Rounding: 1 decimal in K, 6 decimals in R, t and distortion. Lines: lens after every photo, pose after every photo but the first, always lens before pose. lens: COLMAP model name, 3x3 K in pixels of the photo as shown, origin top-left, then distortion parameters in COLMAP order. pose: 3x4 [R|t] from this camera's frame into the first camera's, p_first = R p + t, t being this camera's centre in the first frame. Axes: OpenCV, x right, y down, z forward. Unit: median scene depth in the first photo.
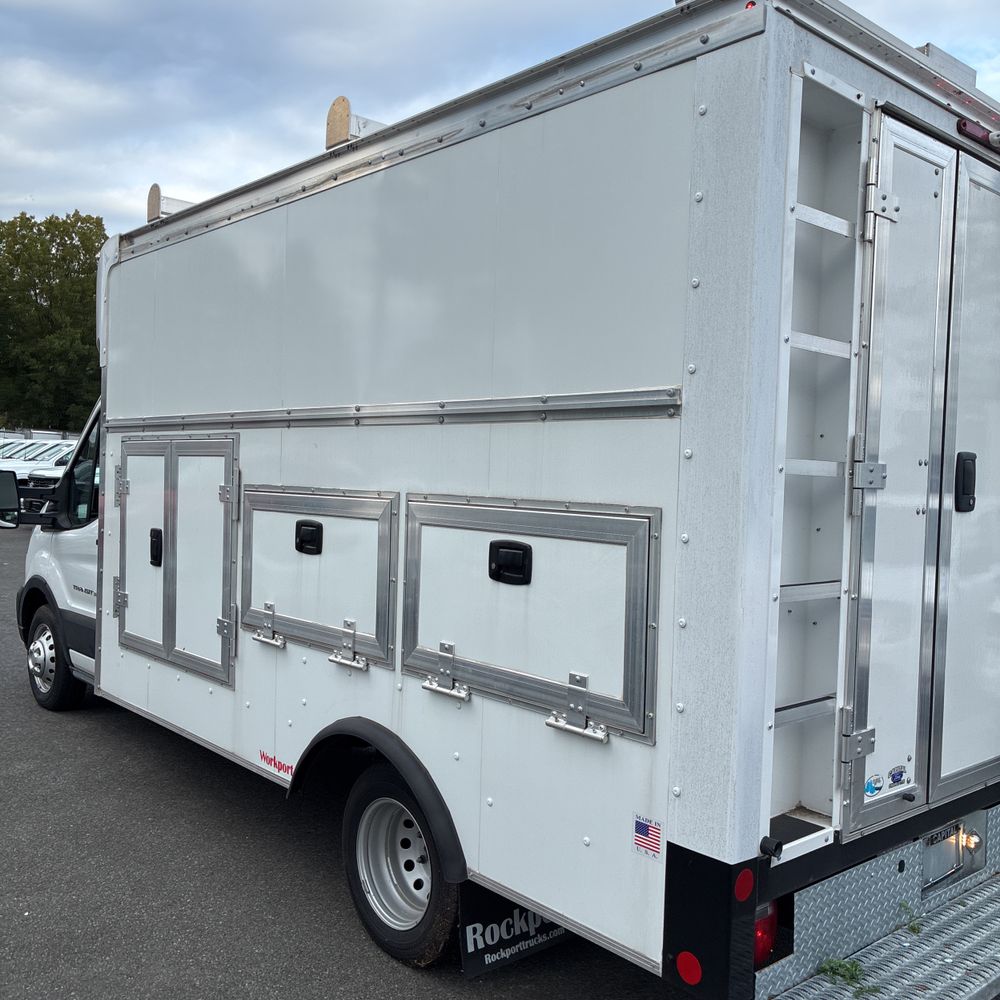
lens RADIAL K [[1007.9, 0, 514.0], [0, 1007.9, 498.8], [0, 0, 1]] dist [0.021527, 0.000000]
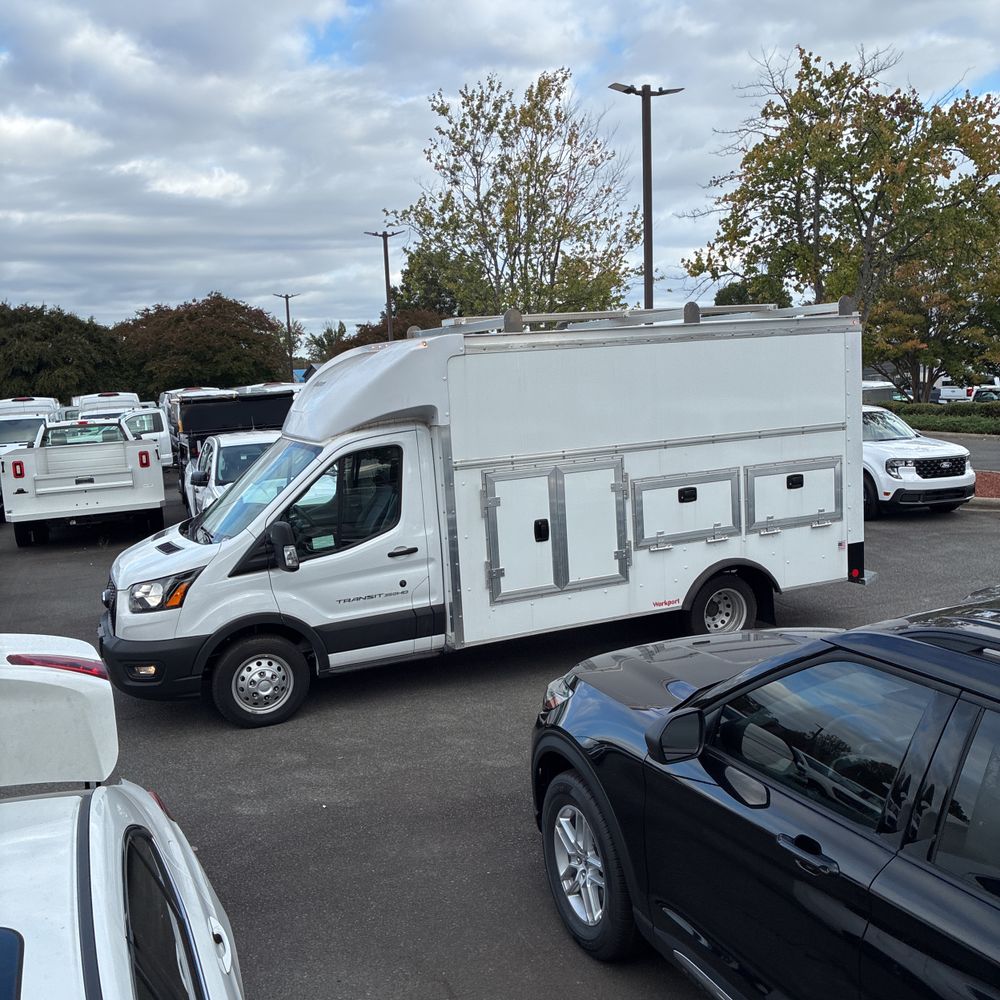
lens RADIAL K [[1007.9, 0, 503.4], [0, 1007.9, 493.8], [0, 0, 1]] dist [0.021527, 0.000000]
pose [[0.308758, -0.169706, 0.935878, -2.896768], [0.091252, 0.984700, 0.148454, -0.399658], [-0.946753, 0.039564, 0.319520, 0.790860]]
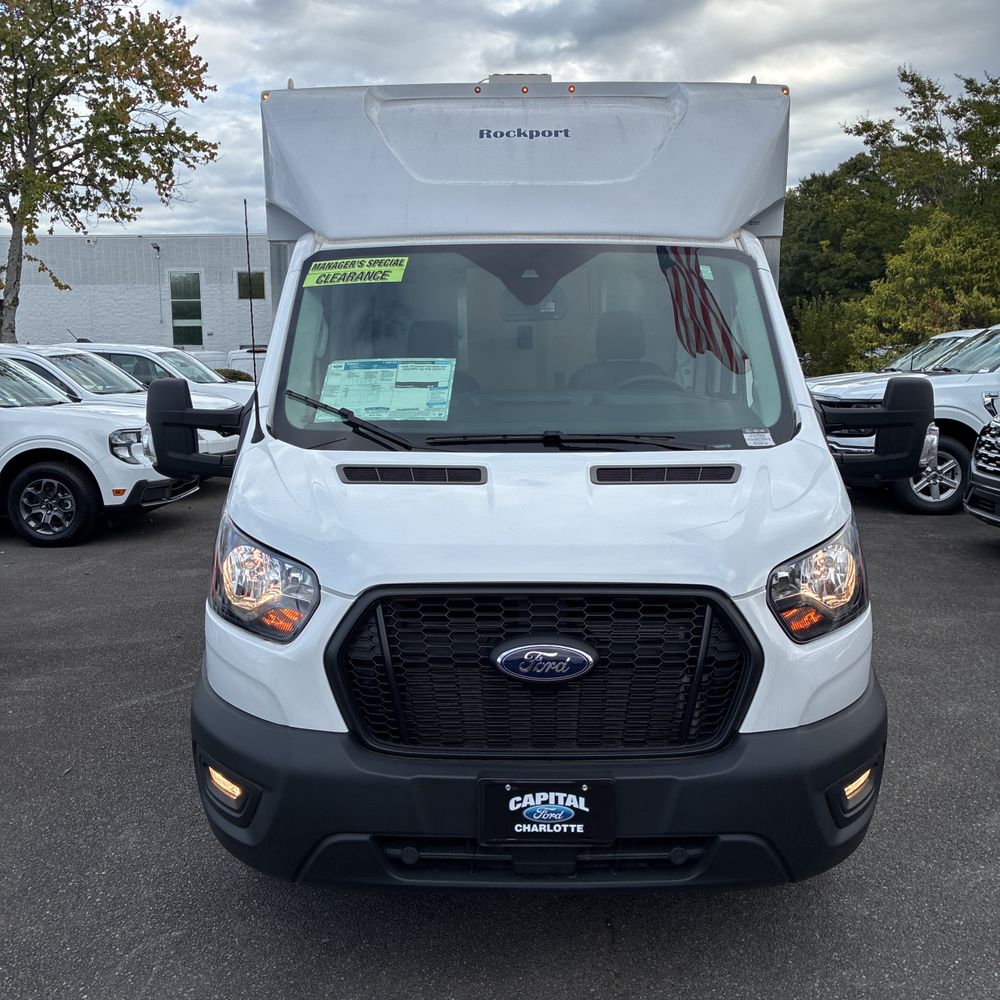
lens RADIAL K [[1007.9, 0, 499.4], [0, 1007.9, 500.0], [0, 0, 1]] dist [0.021527, 0.000000]
pose [[-0.737283, -0.140068, 0.660904, -1.398189], [0.000427, 0.978174, 0.207785, -0.152048], [-0.675584, 0.153479, -0.721132, 3.061194]]
